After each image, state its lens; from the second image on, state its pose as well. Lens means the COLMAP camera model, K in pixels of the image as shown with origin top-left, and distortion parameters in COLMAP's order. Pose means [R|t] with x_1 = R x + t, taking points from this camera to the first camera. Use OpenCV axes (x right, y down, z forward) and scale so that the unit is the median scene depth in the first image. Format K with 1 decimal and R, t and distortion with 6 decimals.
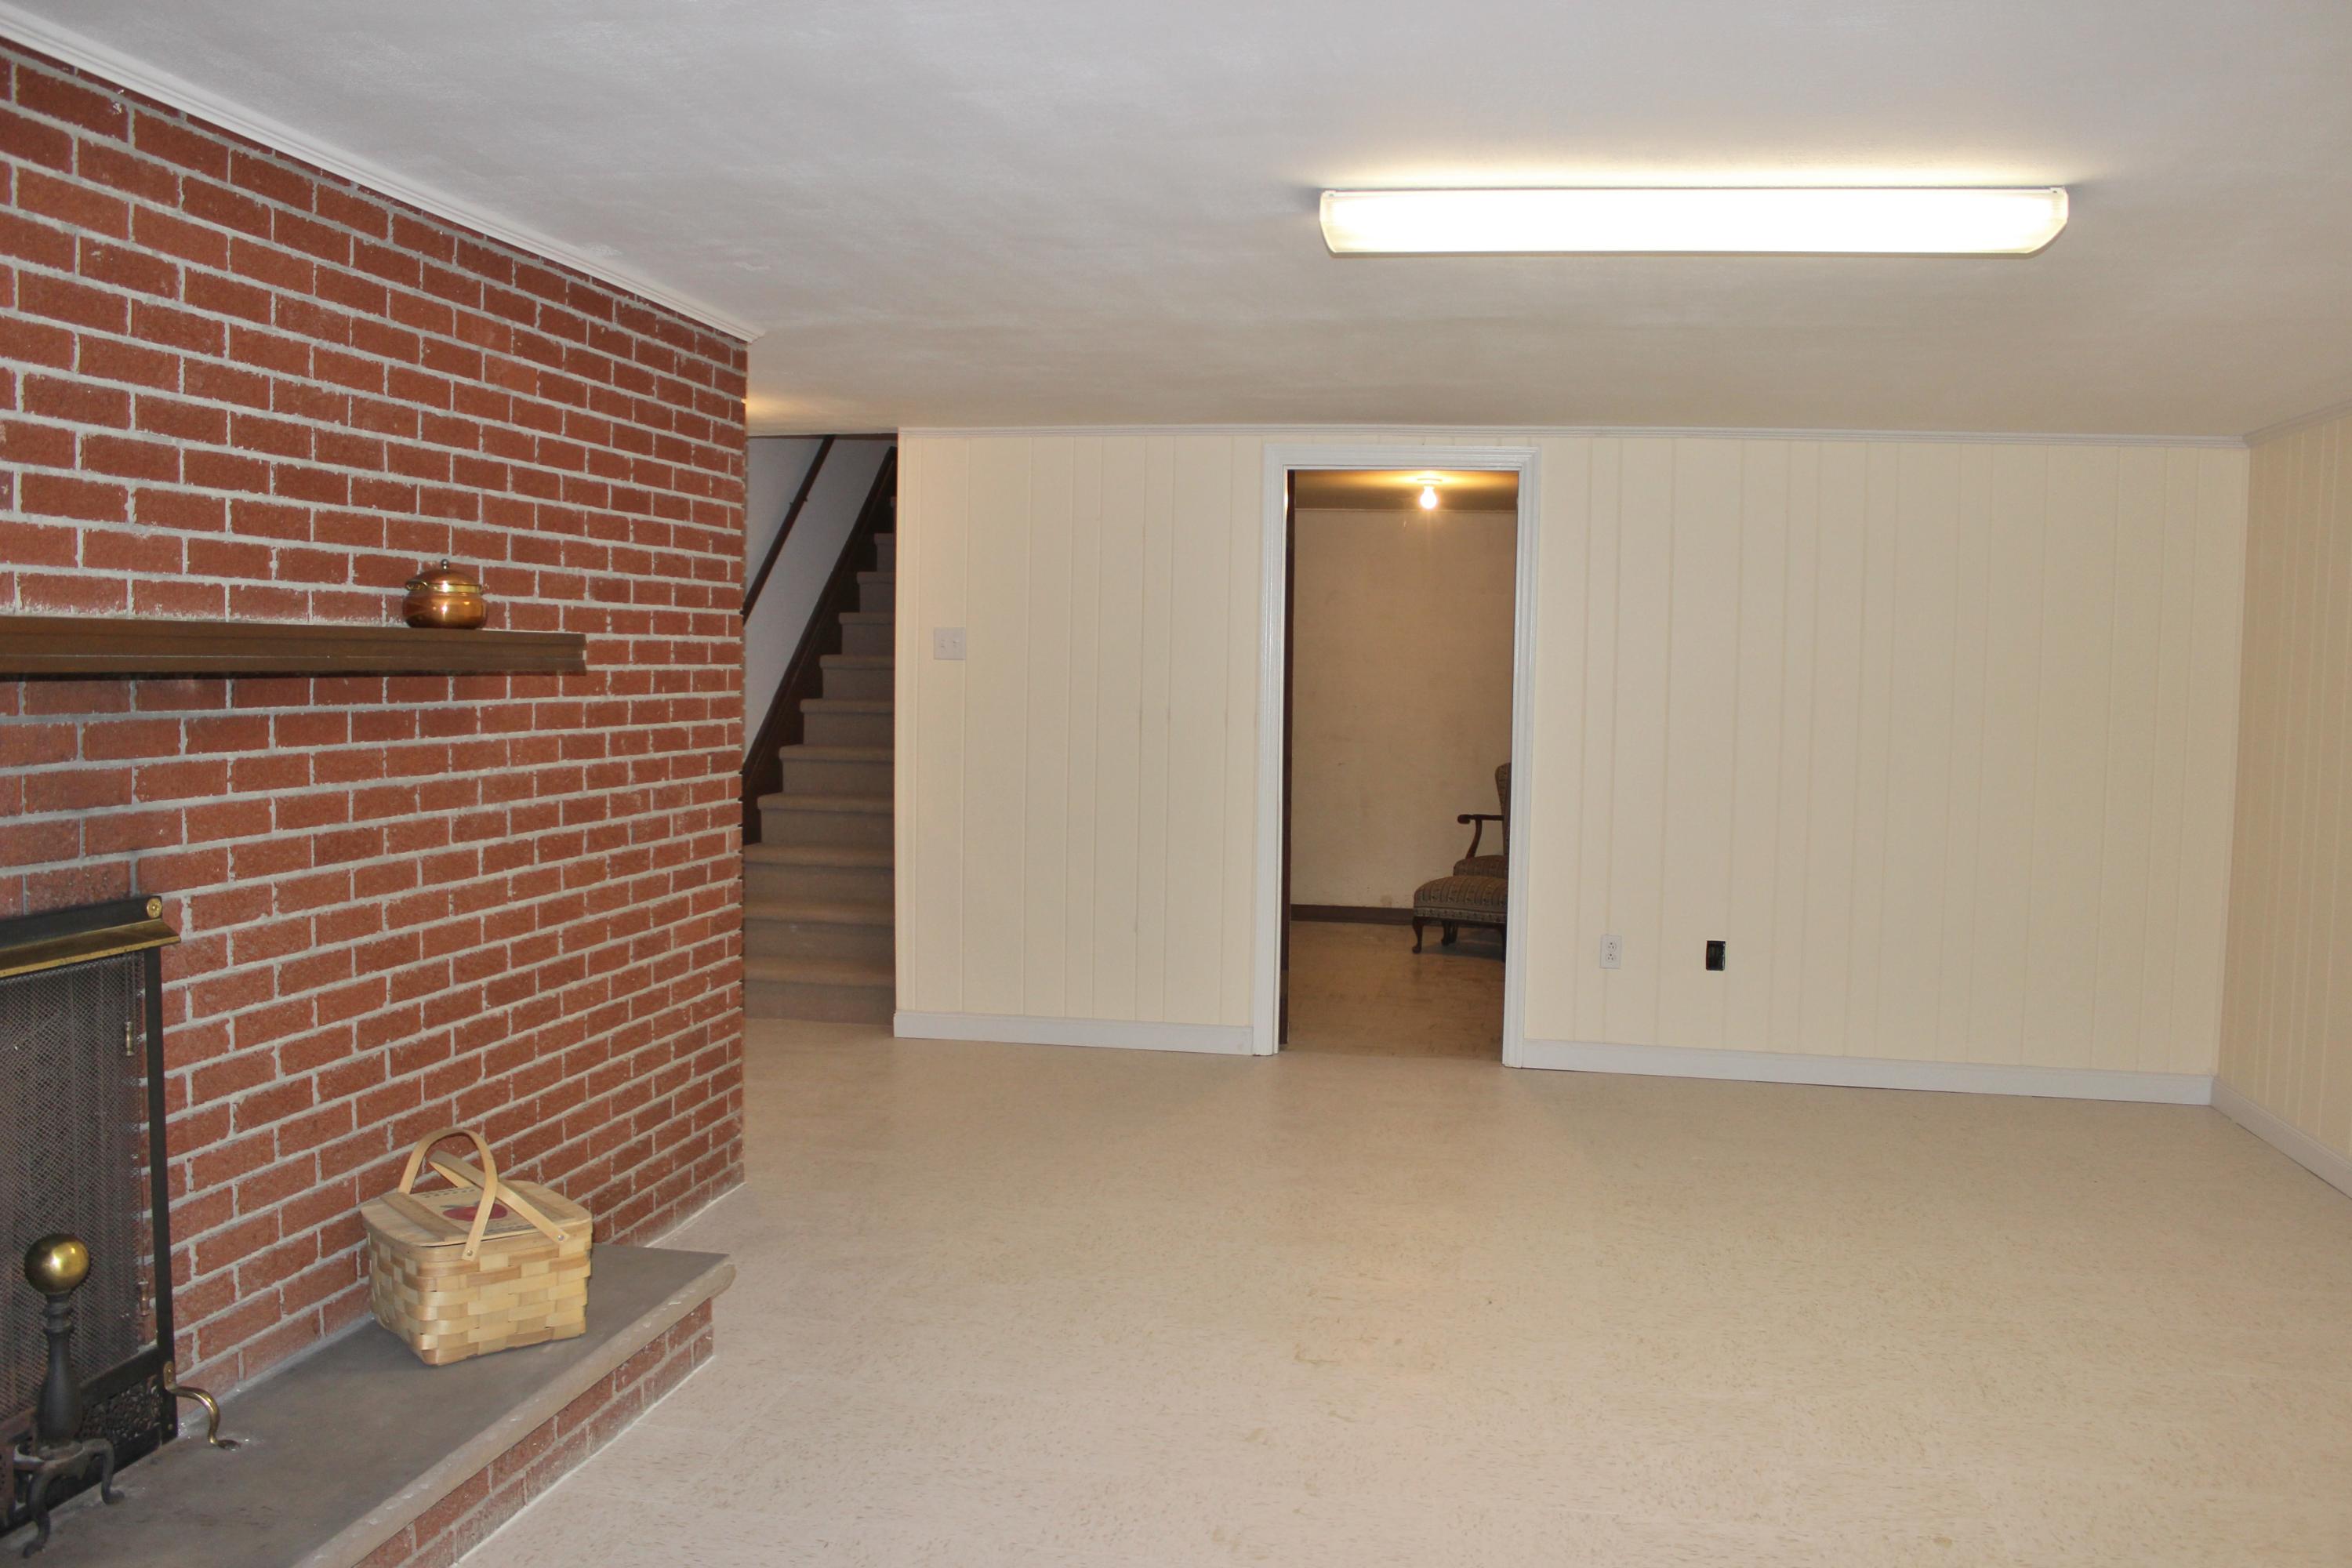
lens RADIAL K [[1961.5, 0, 1189.8], [0, 1961.5, 792.9], [0, 0, 1]] dist [-0.165181, 0.143789]
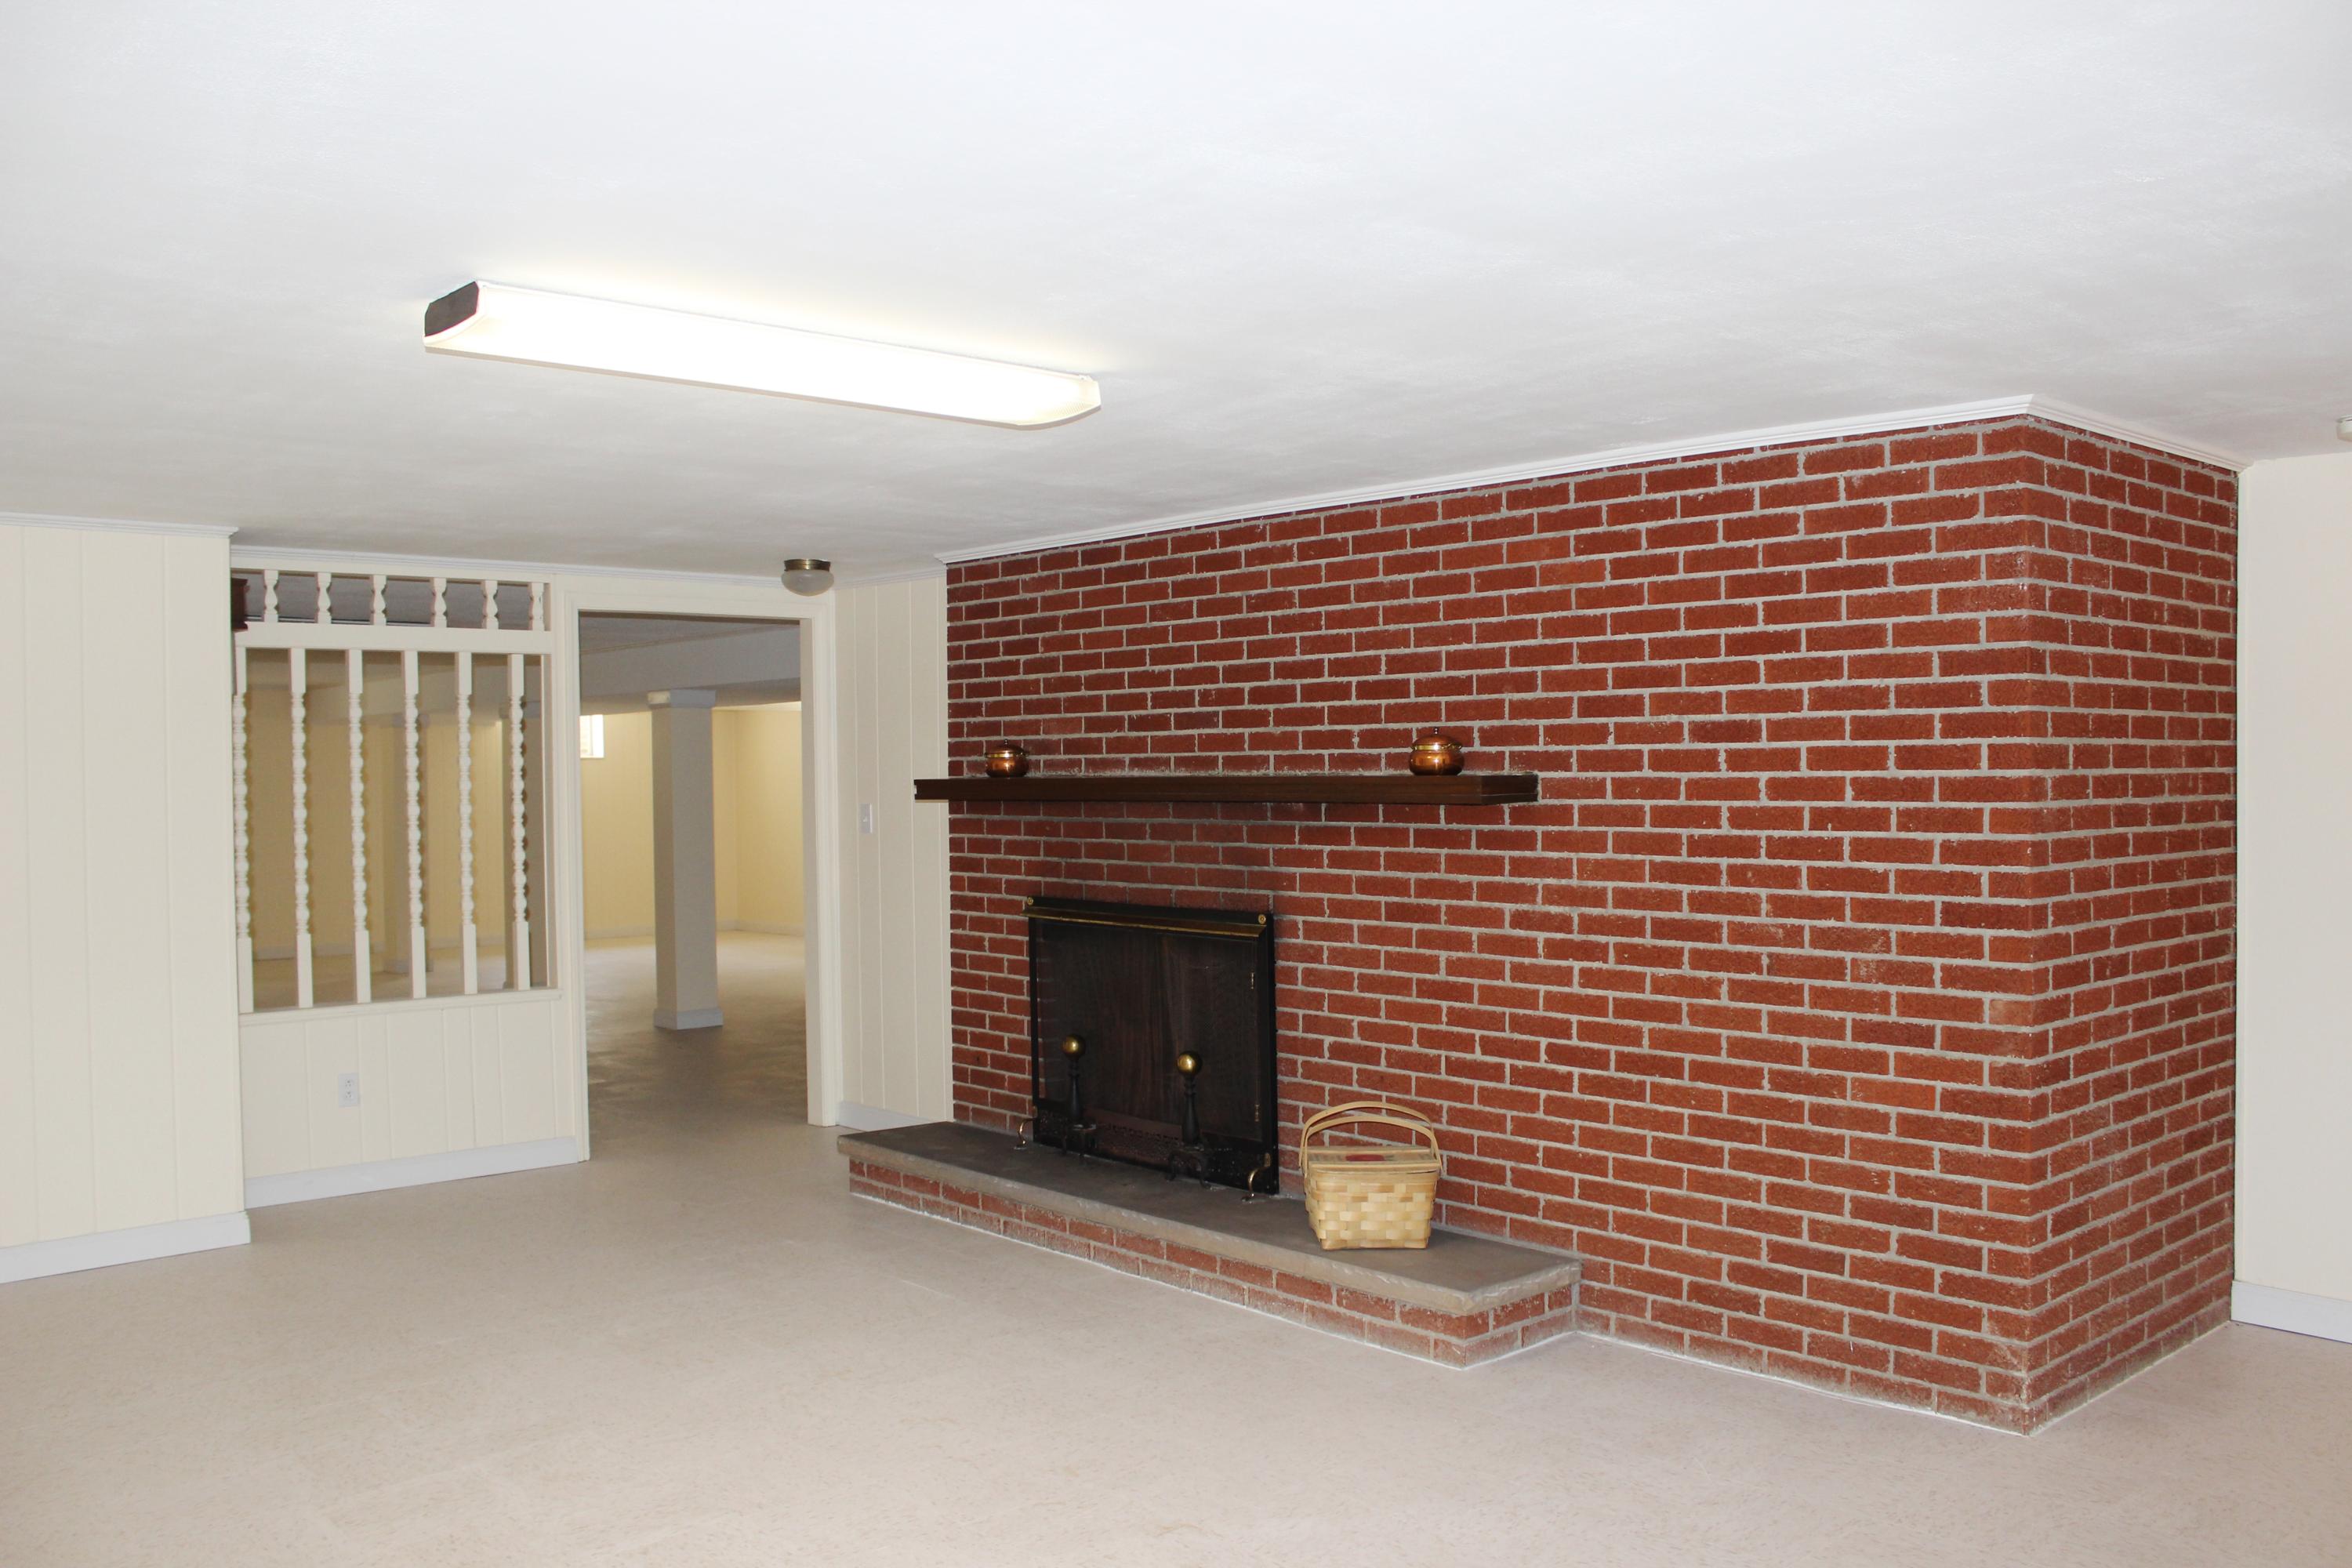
lens RADIAL K [[1961.5, 0, 1189.8], [0, 1961.5, 792.9], [0, 0, 1]] dist [-0.165181, 0.143789]
pose [[-0.612245, -0.005193, -0.790651, 0.958013], [-0.056797, 0.997684, 0.037428, -0.122411], [0.788626, 0.067822, -0.611122, 1.854033]]
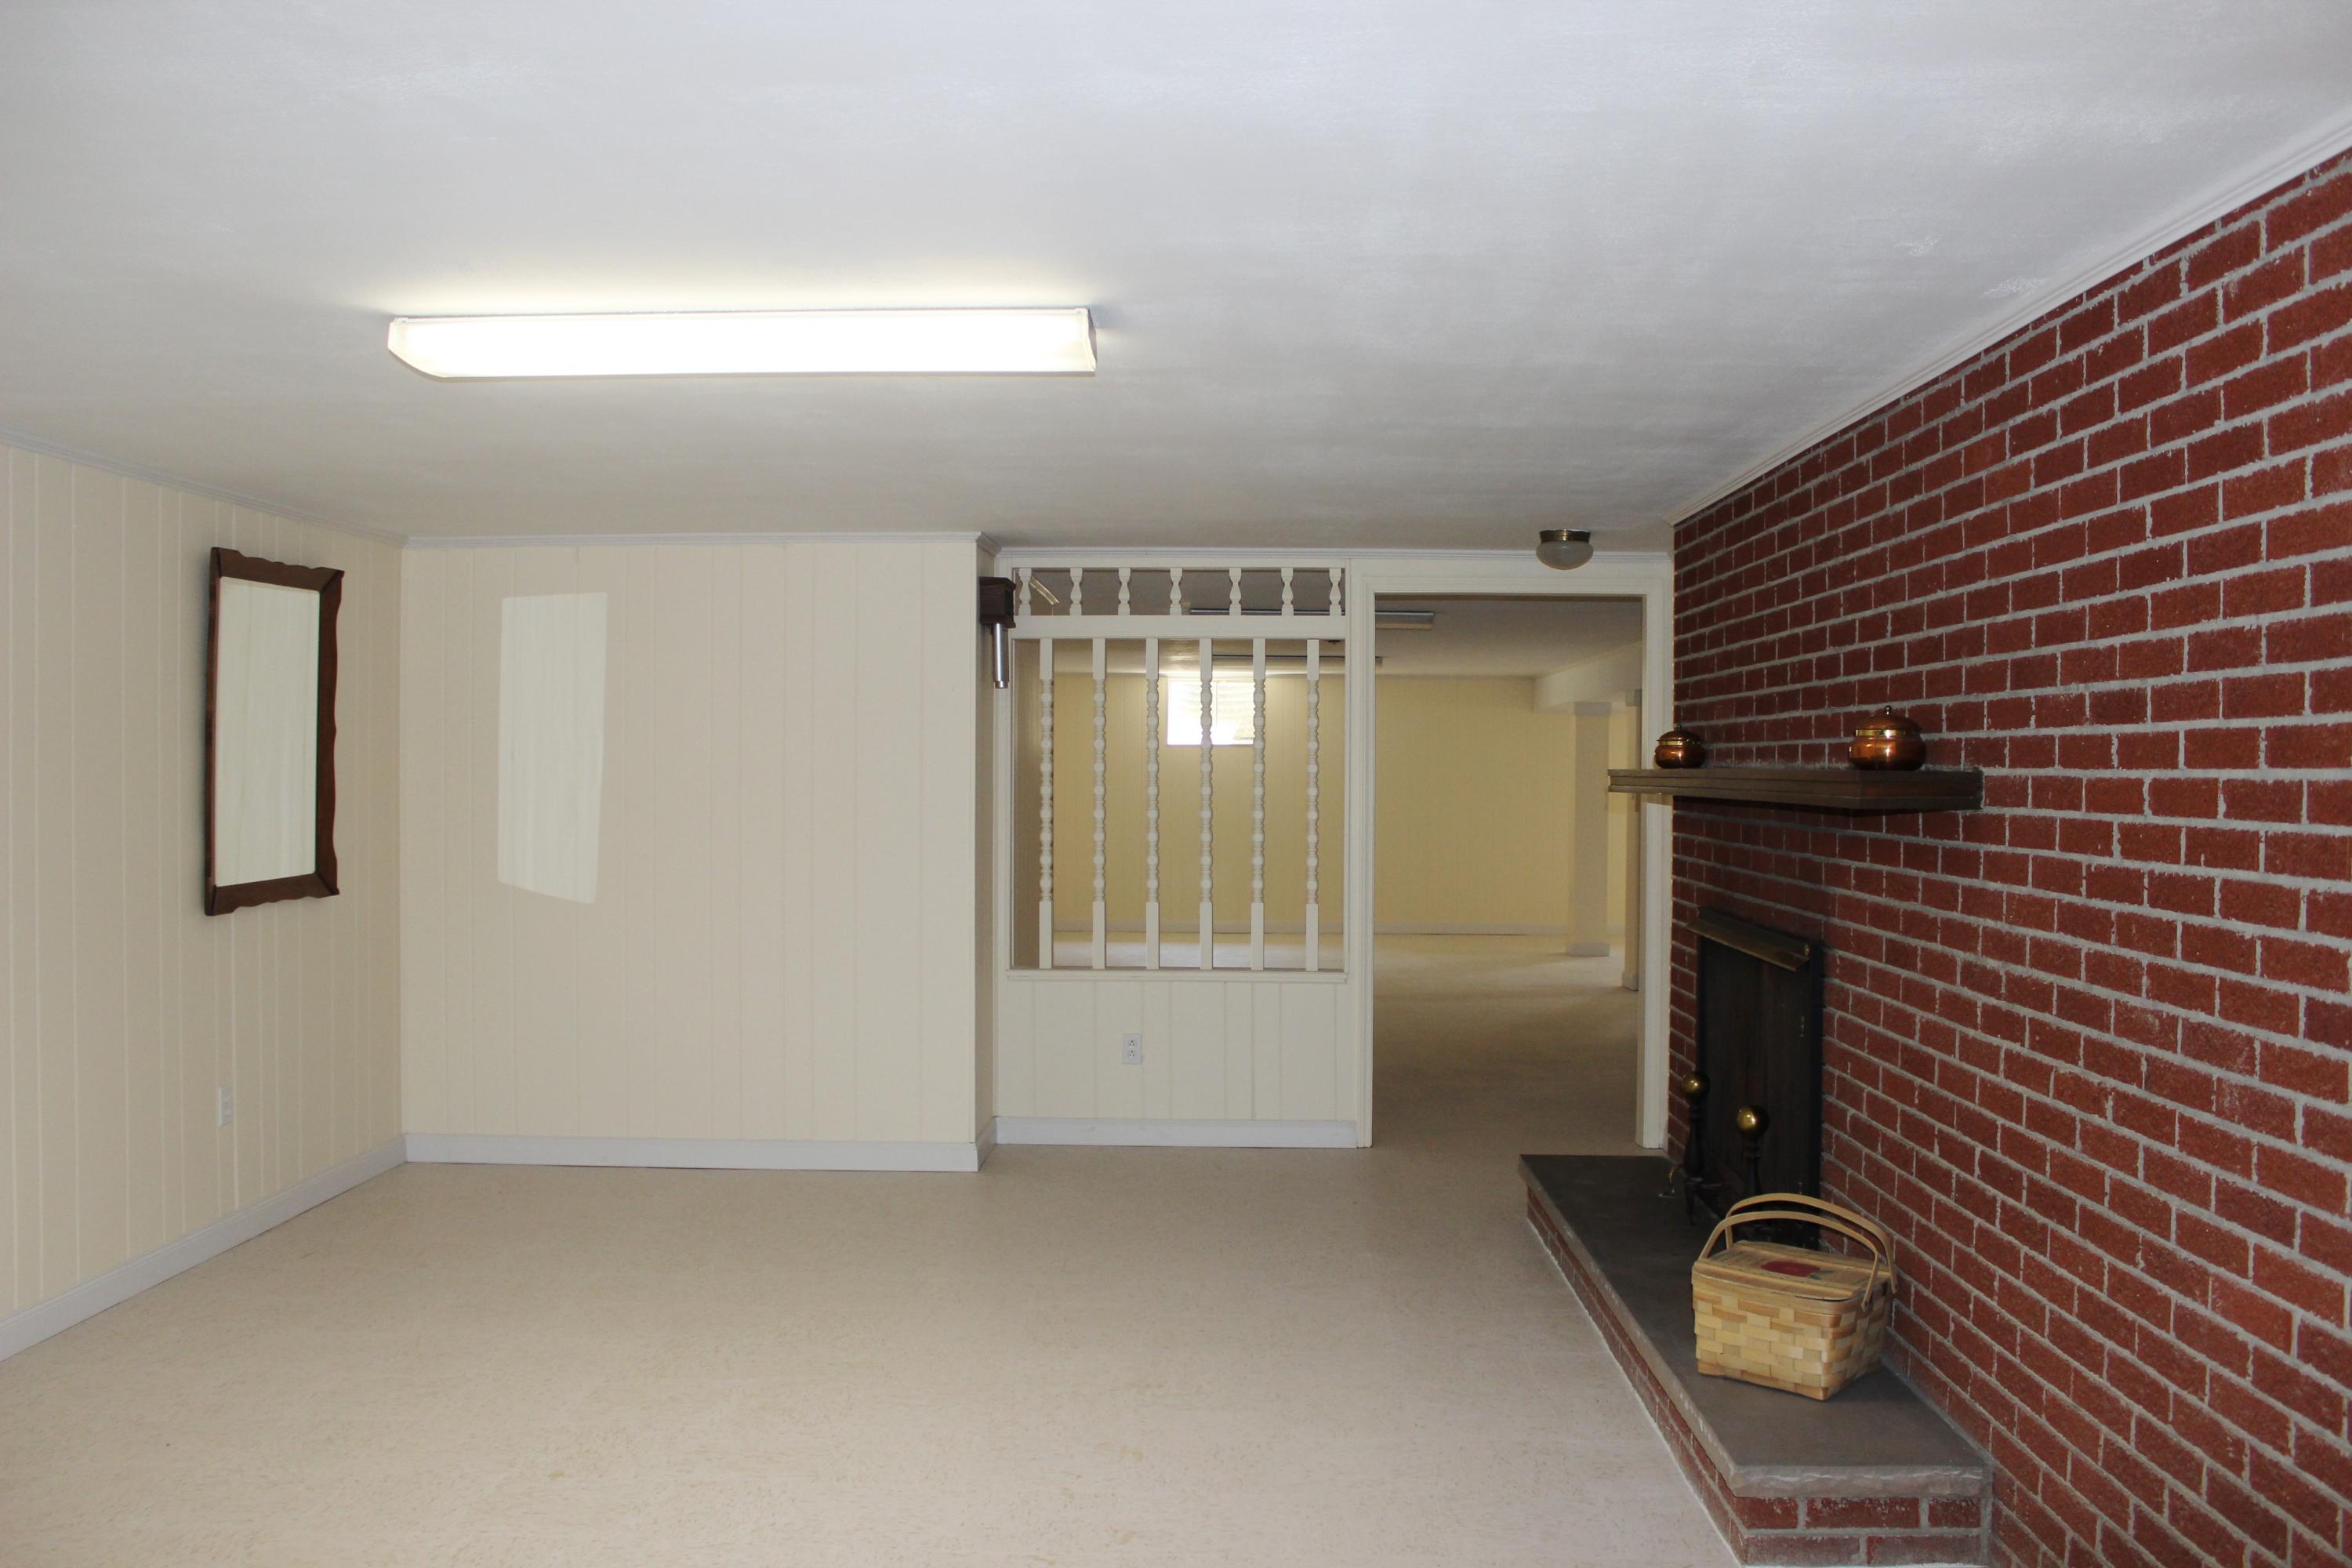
lens RADIAL K [[1961.5, 0, 1189.8], [0, 1961.5, 792.9], [0, 0, 1]] dist [-0.165181, 0.143789]
pose [[-0.989195, -0.023742, -0.144670, 0.169196], [-0.035439, 0.996258, 0.078824, -0.151043], [0.142257, 0.083099, -0.986335, 2.119709]]
